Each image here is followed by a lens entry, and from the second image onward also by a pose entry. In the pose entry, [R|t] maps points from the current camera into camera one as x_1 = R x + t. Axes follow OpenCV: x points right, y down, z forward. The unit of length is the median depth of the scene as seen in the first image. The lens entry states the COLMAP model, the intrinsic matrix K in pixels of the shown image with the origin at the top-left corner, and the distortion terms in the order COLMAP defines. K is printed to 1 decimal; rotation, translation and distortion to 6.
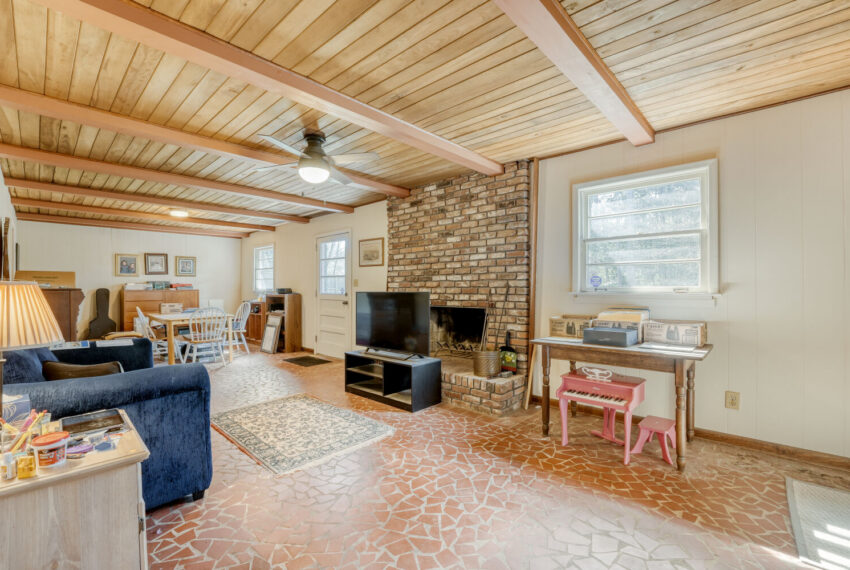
lens RADIAL K [[345.9, 0, 425.4], [0, 345.9, 283.4], [0, 0, 1]] dist [-0.011277, 0.000301]
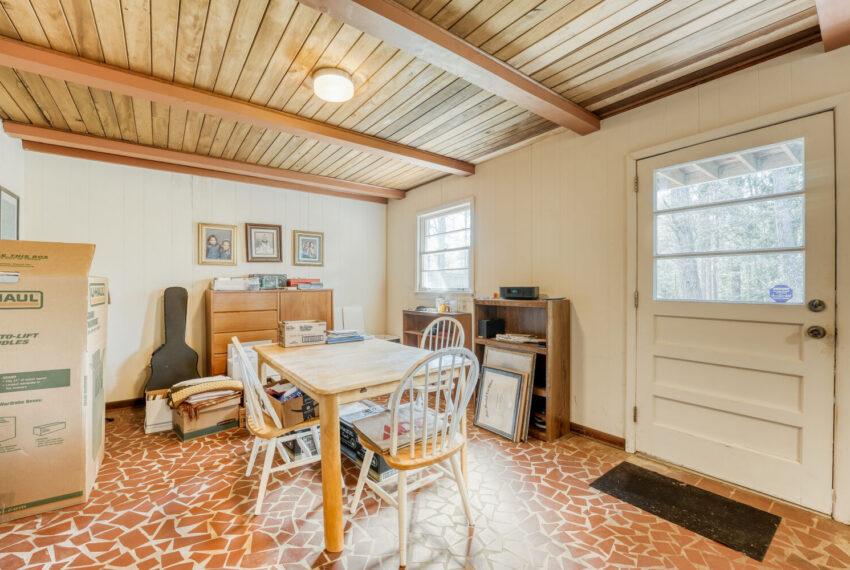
lens RADIAL K [[345.9, 0, 423.8], [0, 345.9, 286.0], [0, 0, 1]] dist [-0.011277, 0.000301]
pose [[0.980617, 0.000550, -0.195931, -0.443846], [0.000499, 0.999986, 0.005305, 0.010121], [0.195932, -0.005300, 0.980603, 0.530438]]
